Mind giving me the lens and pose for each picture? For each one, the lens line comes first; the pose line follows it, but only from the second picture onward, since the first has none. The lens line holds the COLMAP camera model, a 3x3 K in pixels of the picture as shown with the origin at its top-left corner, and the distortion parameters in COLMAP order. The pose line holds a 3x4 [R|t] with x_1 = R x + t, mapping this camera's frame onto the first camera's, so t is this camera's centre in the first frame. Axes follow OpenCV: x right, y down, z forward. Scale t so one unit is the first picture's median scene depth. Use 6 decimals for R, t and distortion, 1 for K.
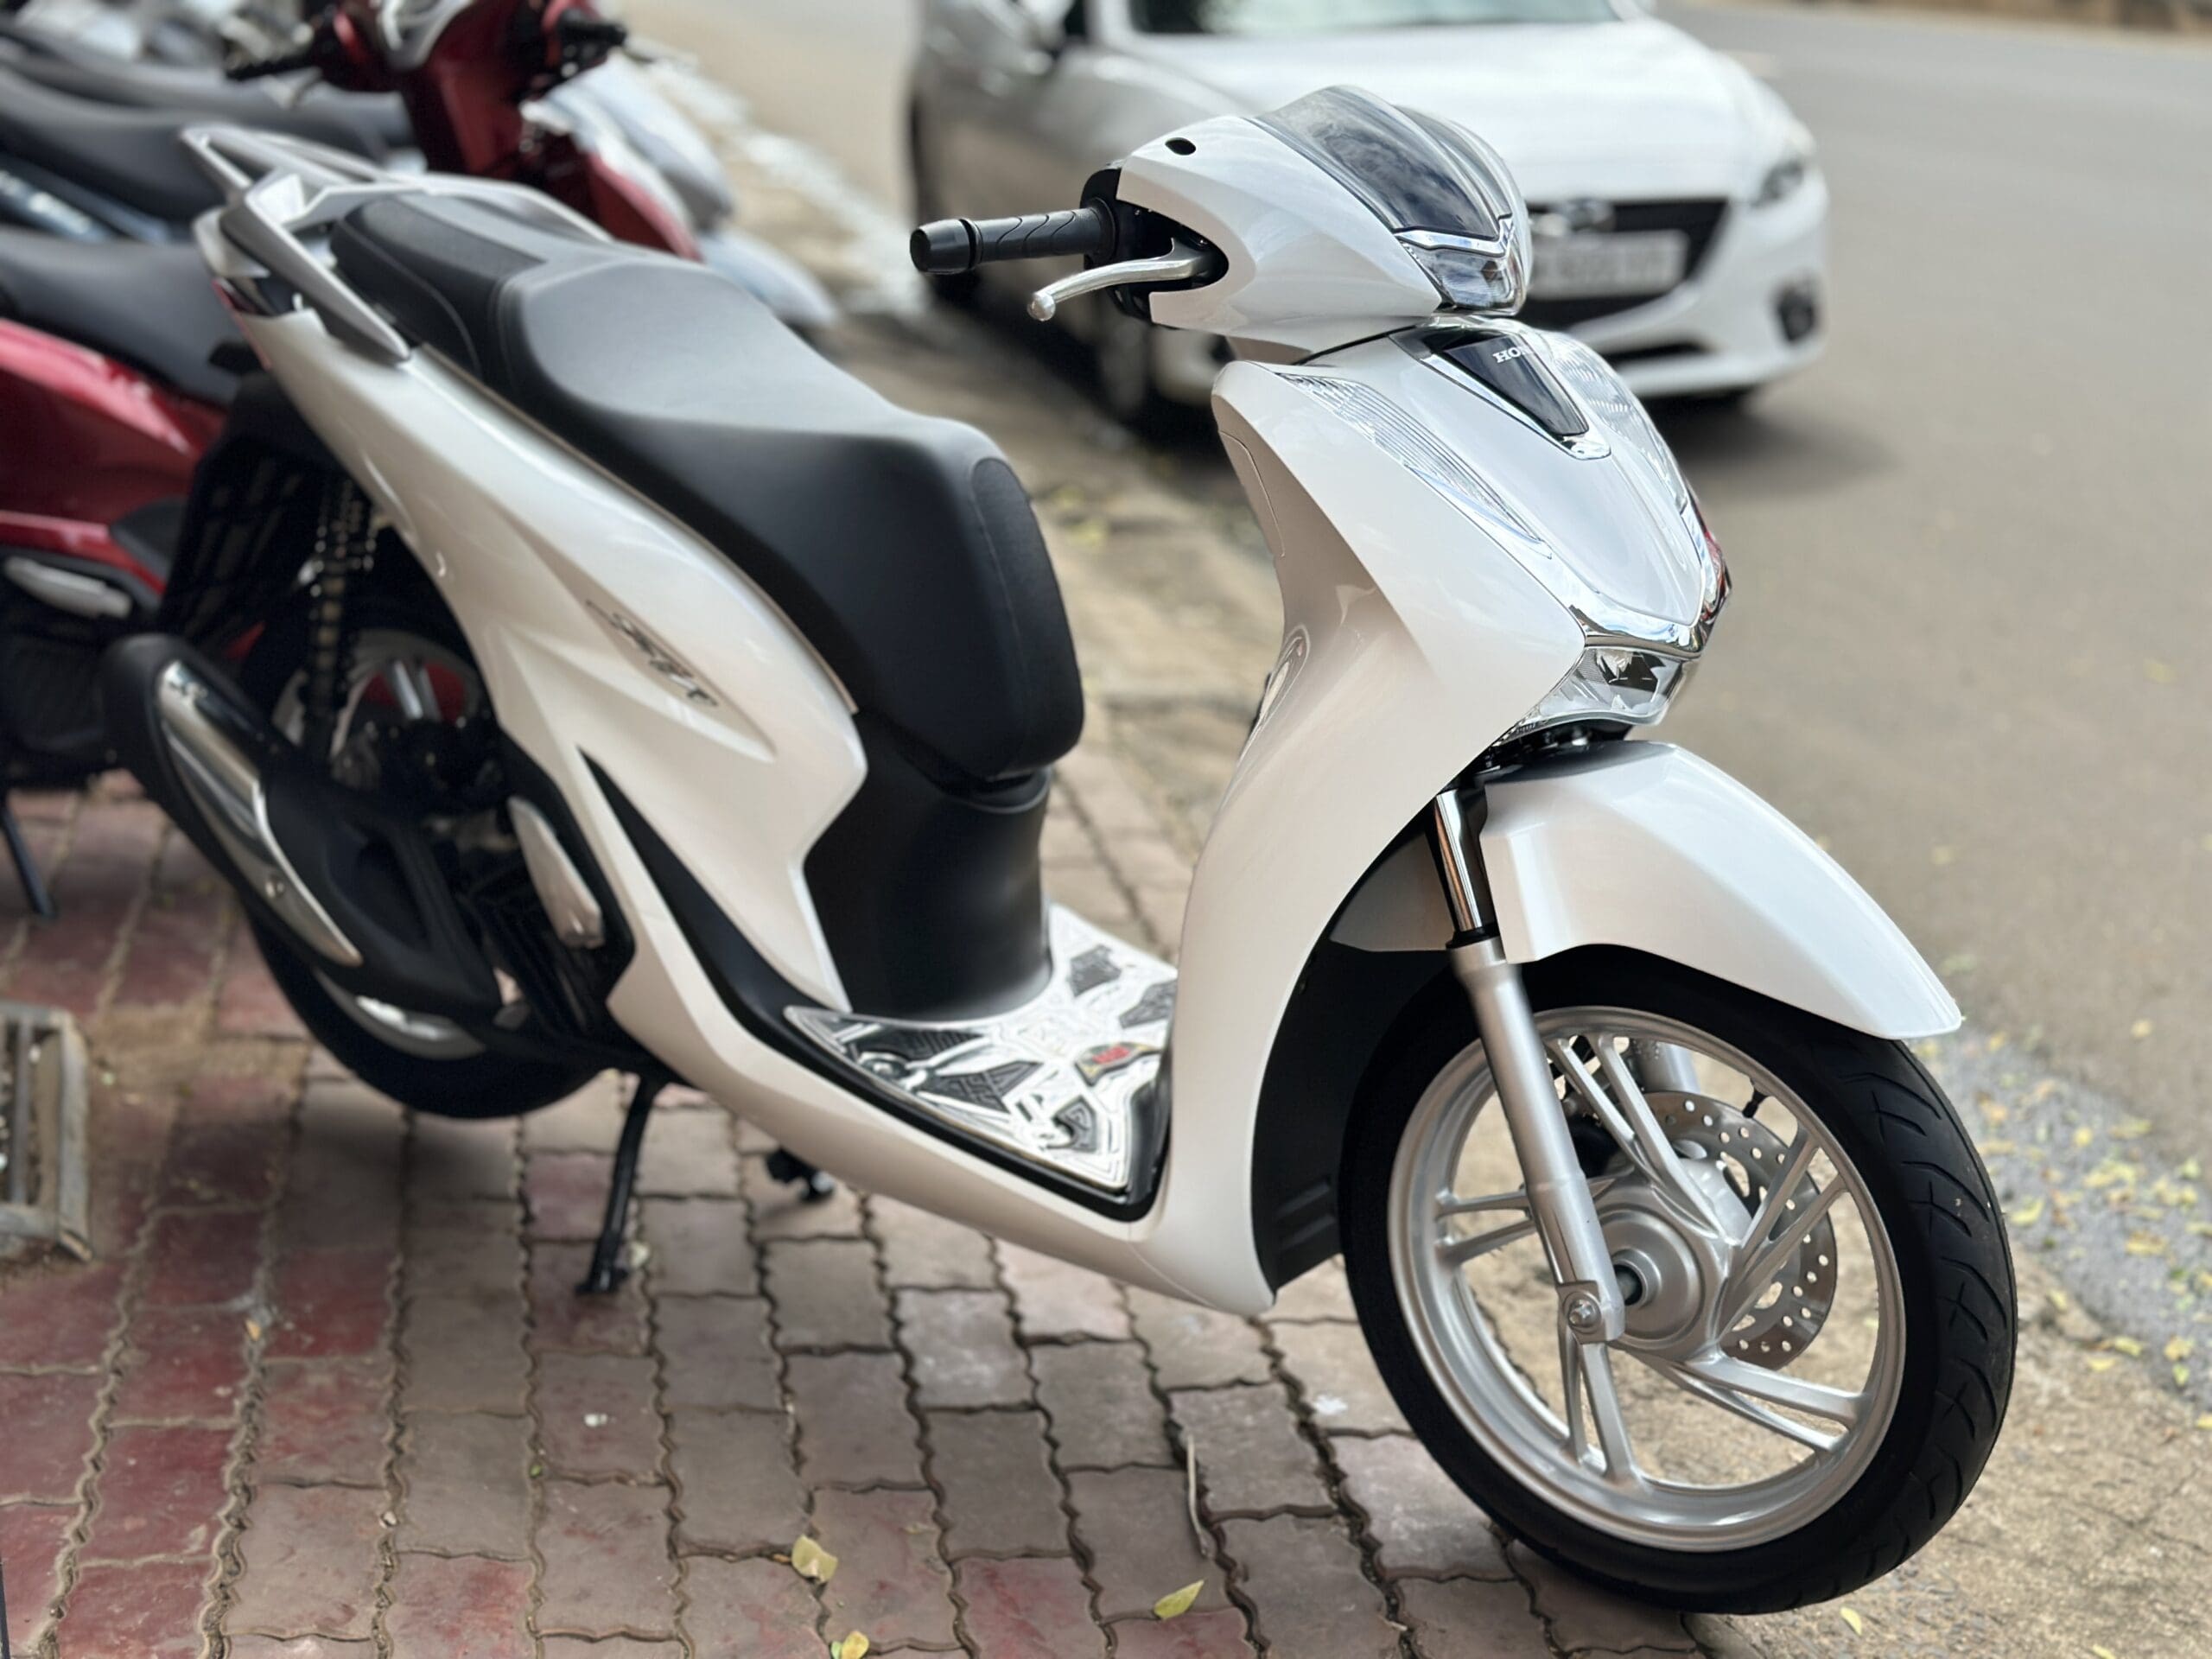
lens RADIAL K [[3021.3, 0, 1106.0], [0, 3021.3, 829.5], [0, 0, 1]] dist [0.165925, -0.270826]
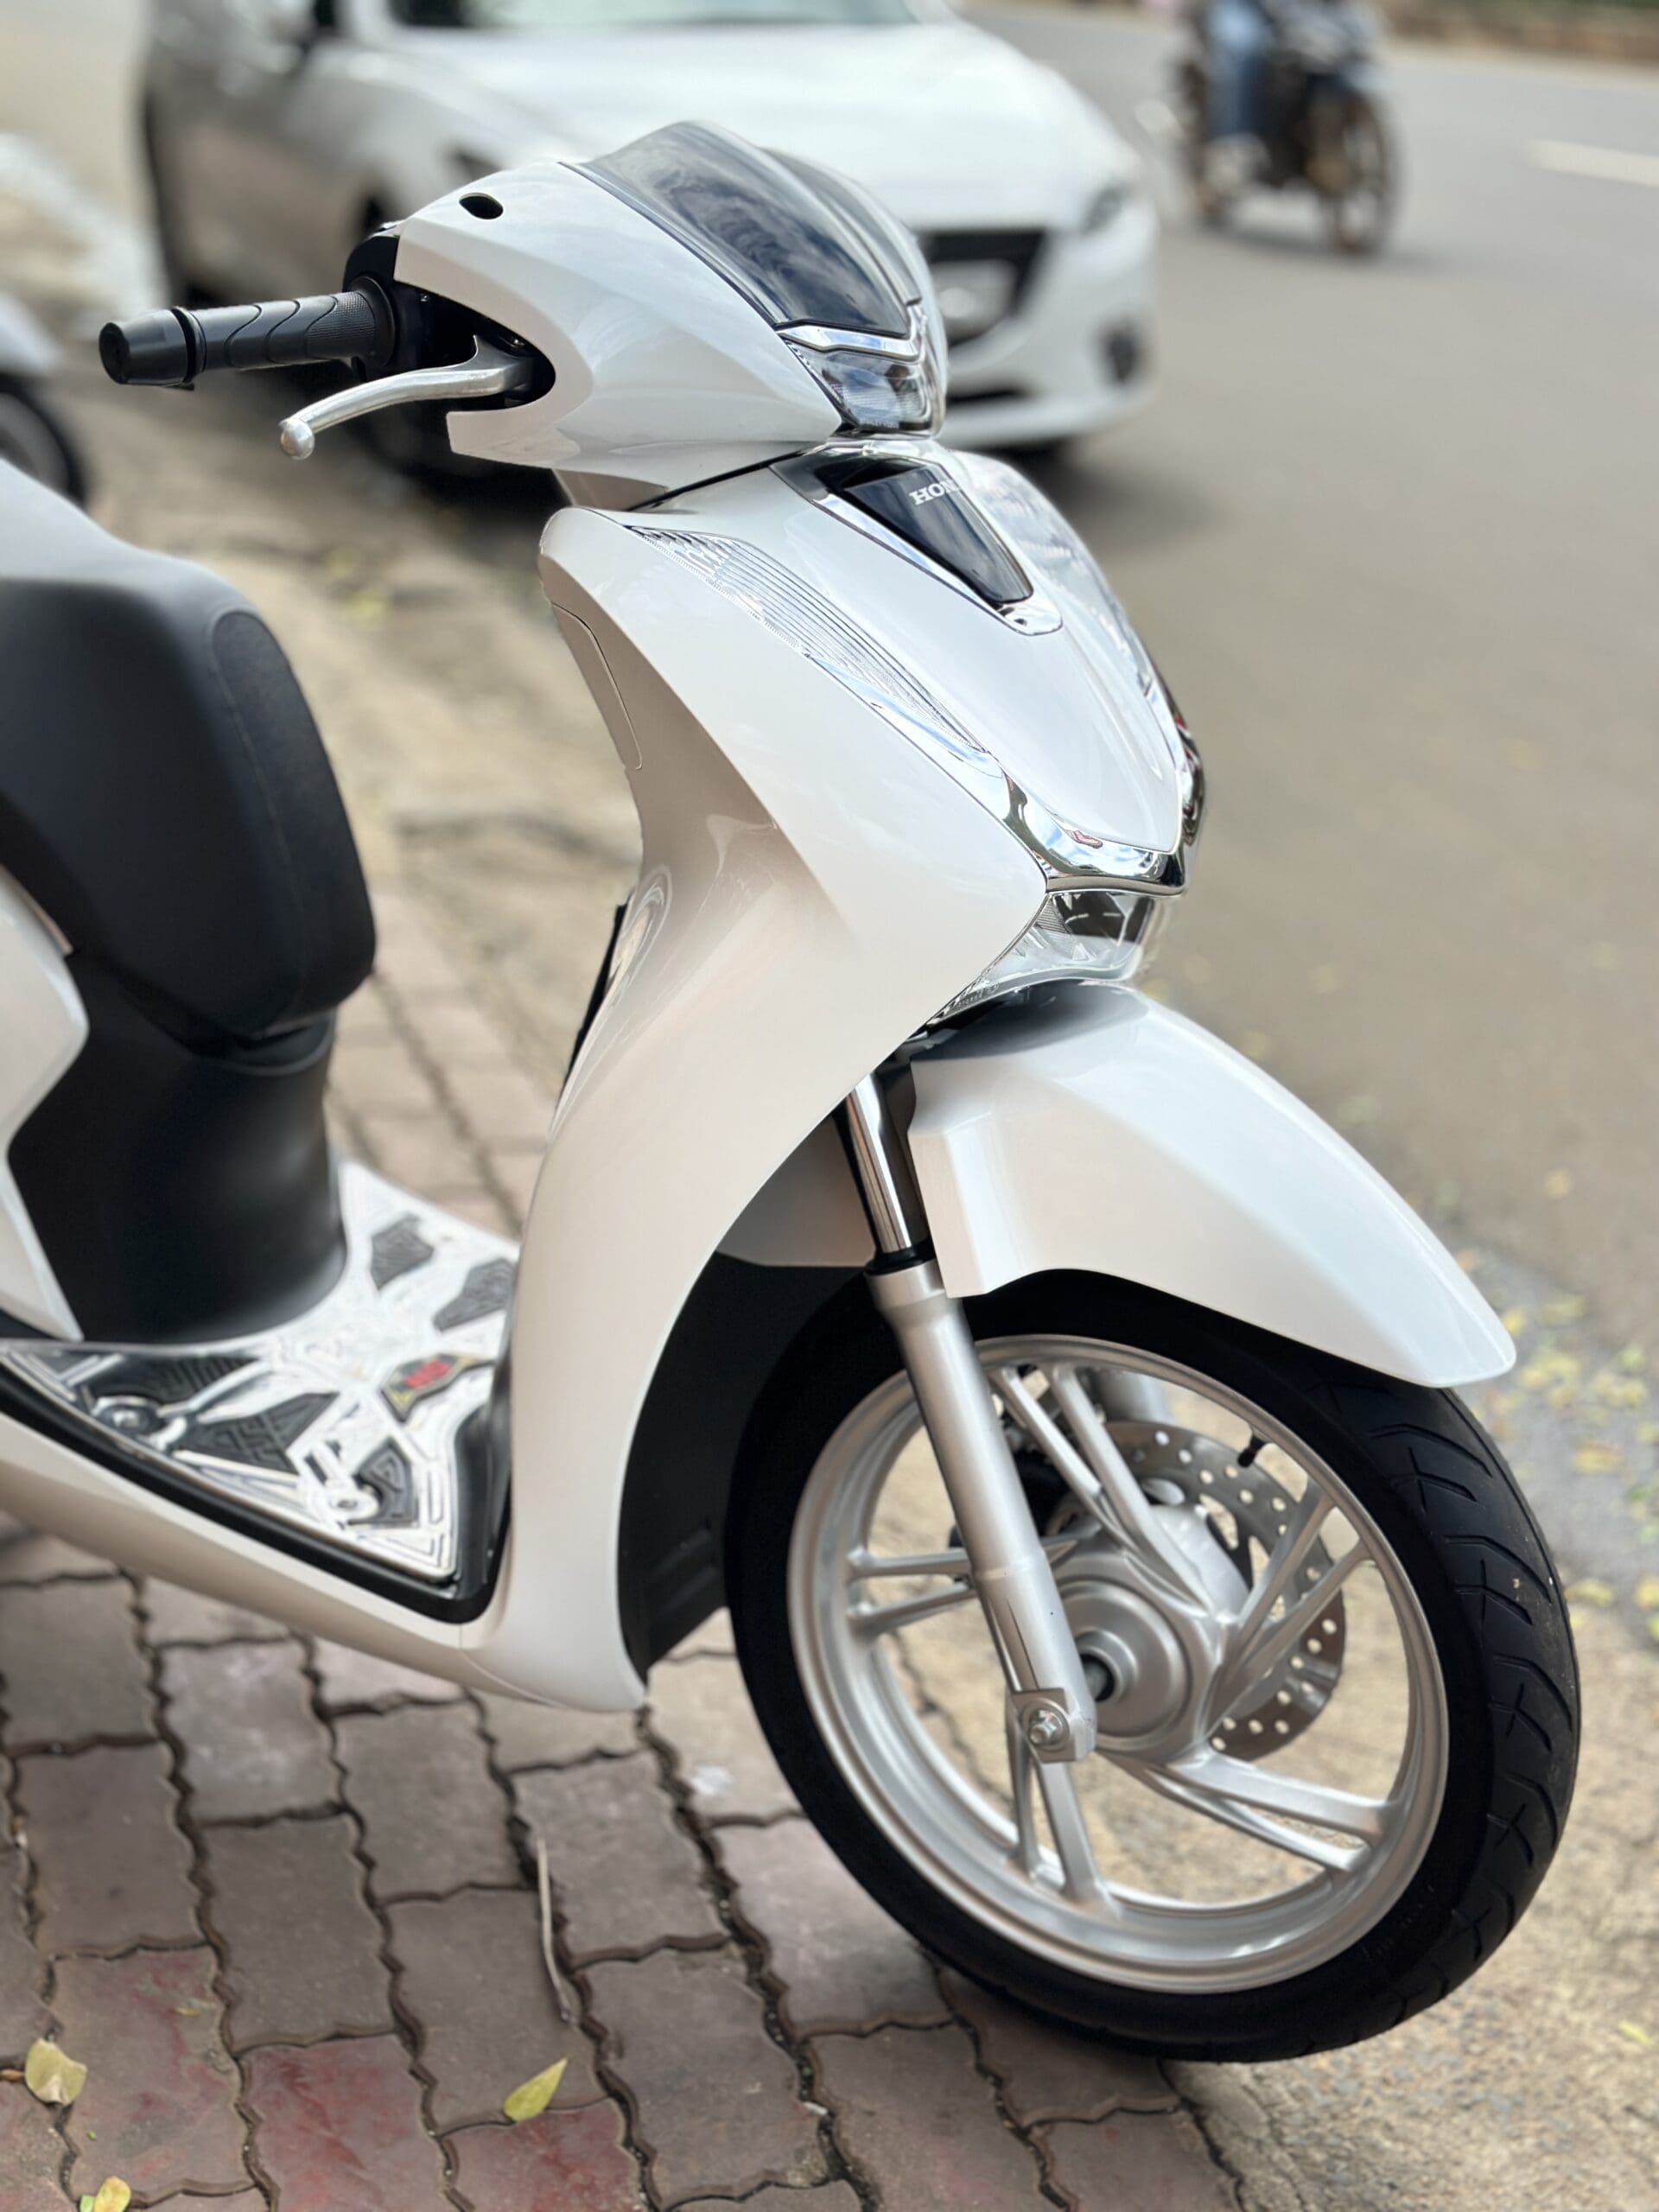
lens RADIAL K [[3021.3, 0, 829.5], [0, 3021.3, 1106.0], [0, 0, 1]] dist [0.165925, -0.270826]
pose [[0.989678, -0.035498, 0.138842, -0.001867], [0.023923, 0.996165, 0.084165, -0.061563], [-0.141297, -0.079975, 0.986732, 0.221006]]
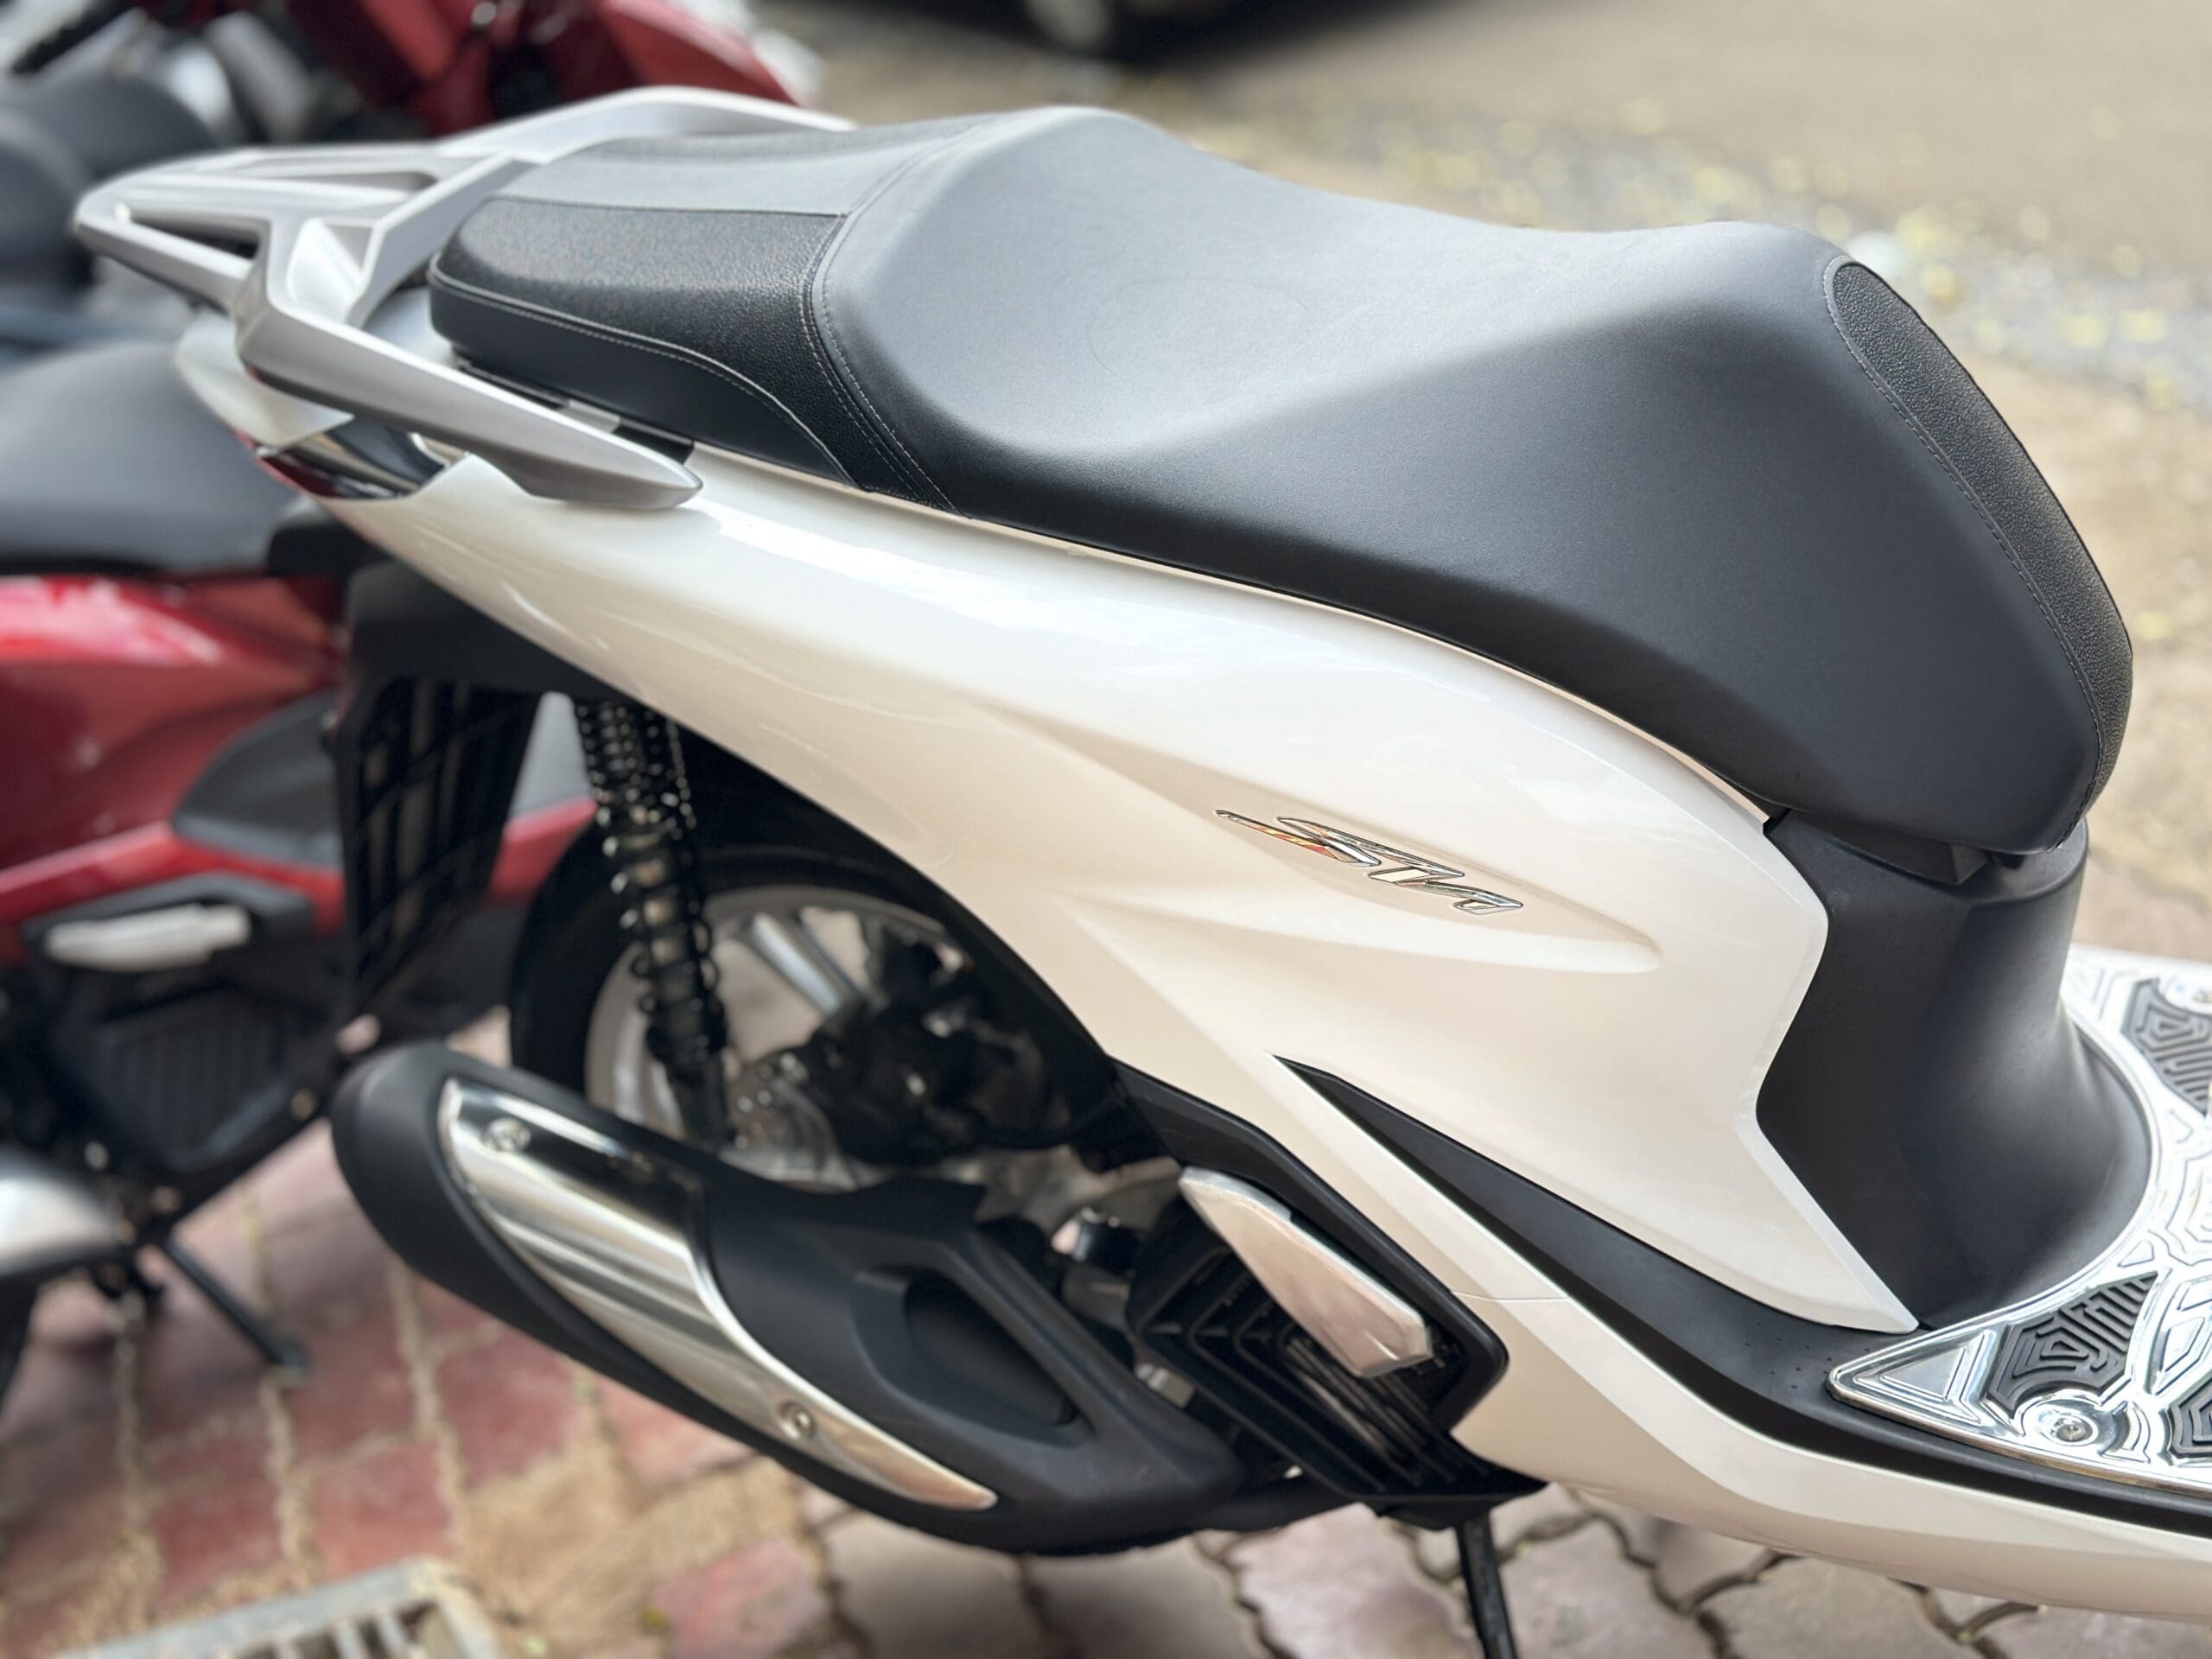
lens RADIAL K [[3021.3, 0, 1106.0], [0, 3021.3, 829.5], [0, 0, 1]] dist [0.165925, -0.270826]
pose [[0.931003, -0.364911, -0.008602, -0.190638], [0.362925, 0.922904, 0.128584, -0.150400], [-0.038983, -0.122834, 0.991661, 0.496020]]
